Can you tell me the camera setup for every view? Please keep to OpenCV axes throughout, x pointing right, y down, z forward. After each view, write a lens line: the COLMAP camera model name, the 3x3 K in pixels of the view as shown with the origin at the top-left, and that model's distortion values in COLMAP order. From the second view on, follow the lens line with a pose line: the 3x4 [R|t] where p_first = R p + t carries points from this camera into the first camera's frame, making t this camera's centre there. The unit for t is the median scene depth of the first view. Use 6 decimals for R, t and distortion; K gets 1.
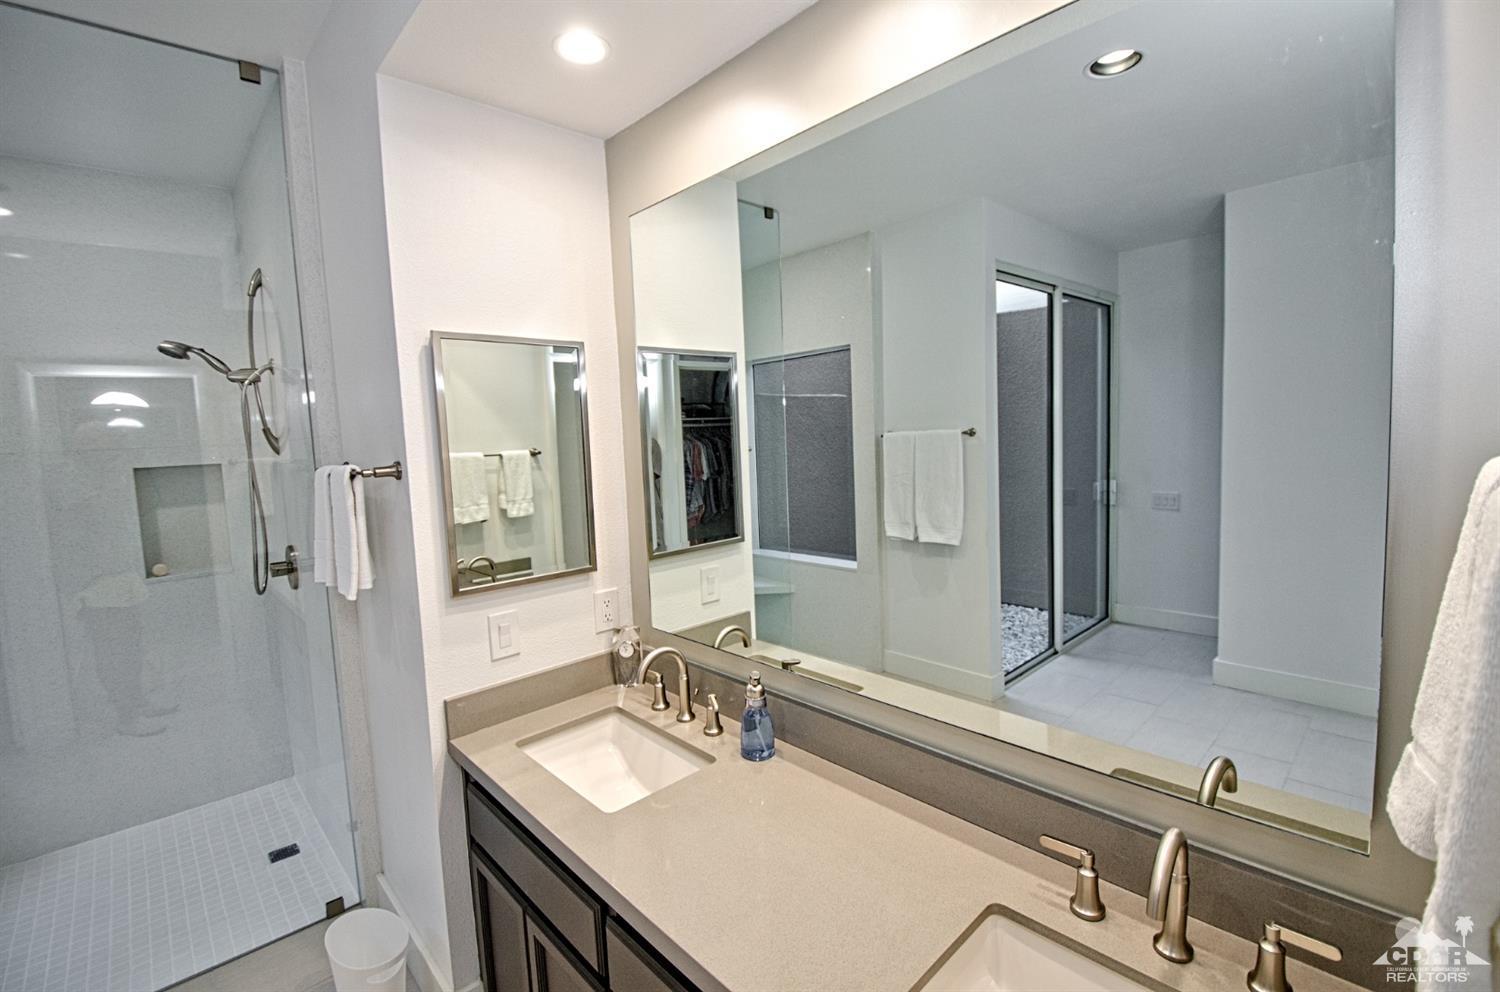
lens RADIAL K [[651.1, 0, 745.8], [0, 651.1, 492.4], [0, 0, 1]] dist [0.017908, -0.022929]
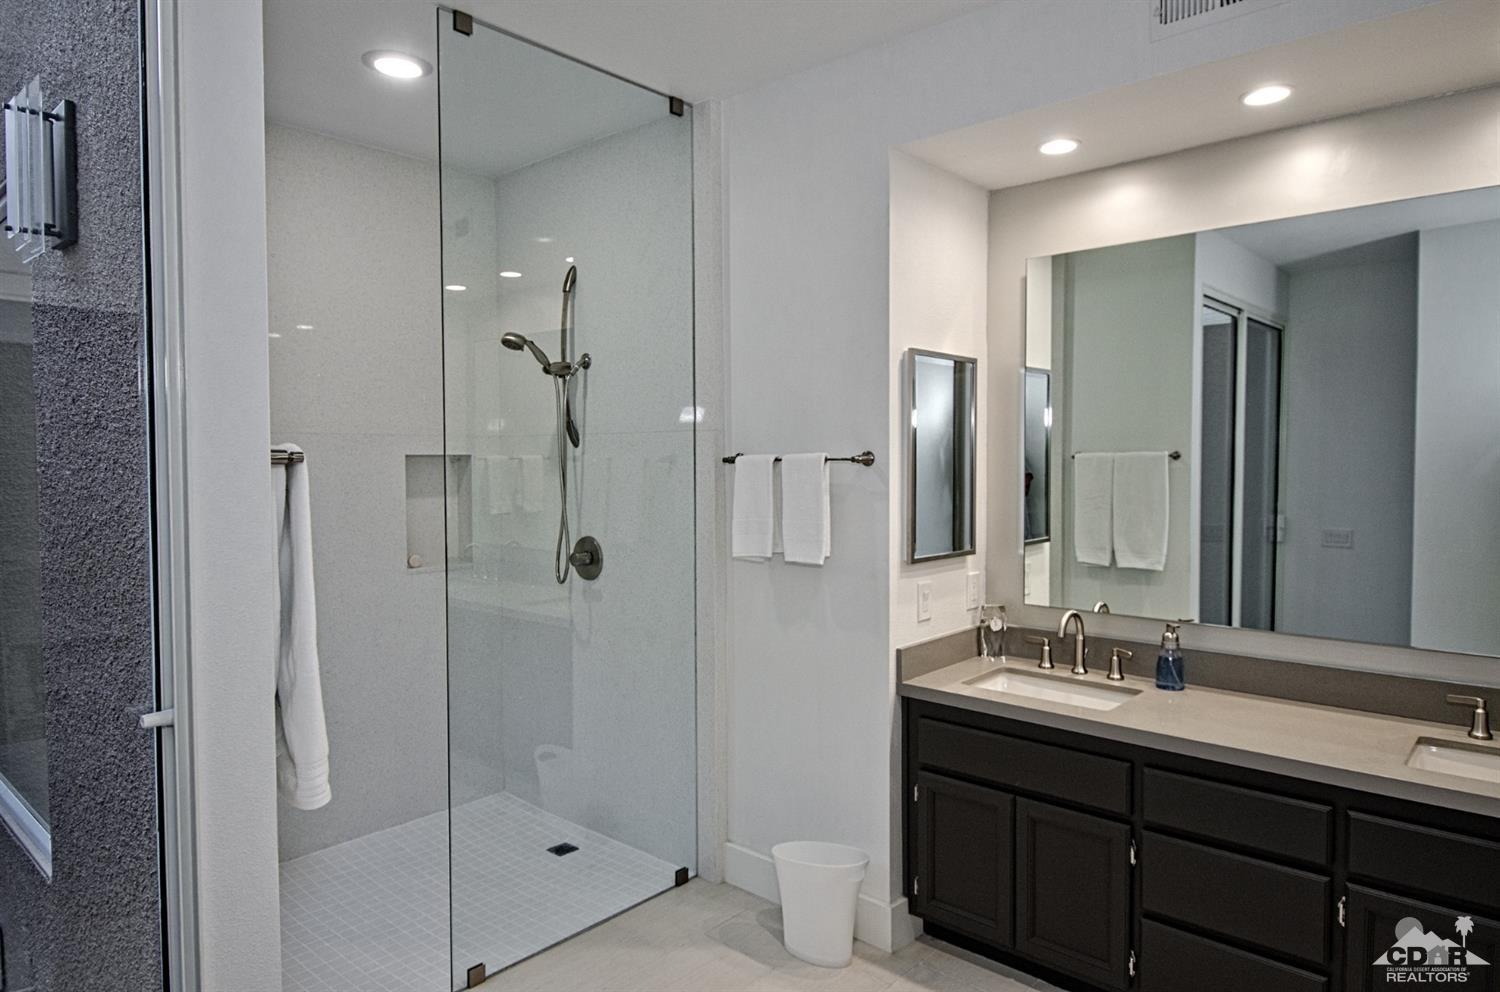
lens RADIAL K [[908.6, 0, 748.3], [0, 908.6, 494.9], [0, 0, 1]] dist [-0.000773, -0.001860]
pose [[0.995991, 0.034247, 0.082637, -0.529407], [-0.029828, 0.998088, -0.054140, 0.079510], [-0.084334, 0.051458, 0.995108, -0.396025]]
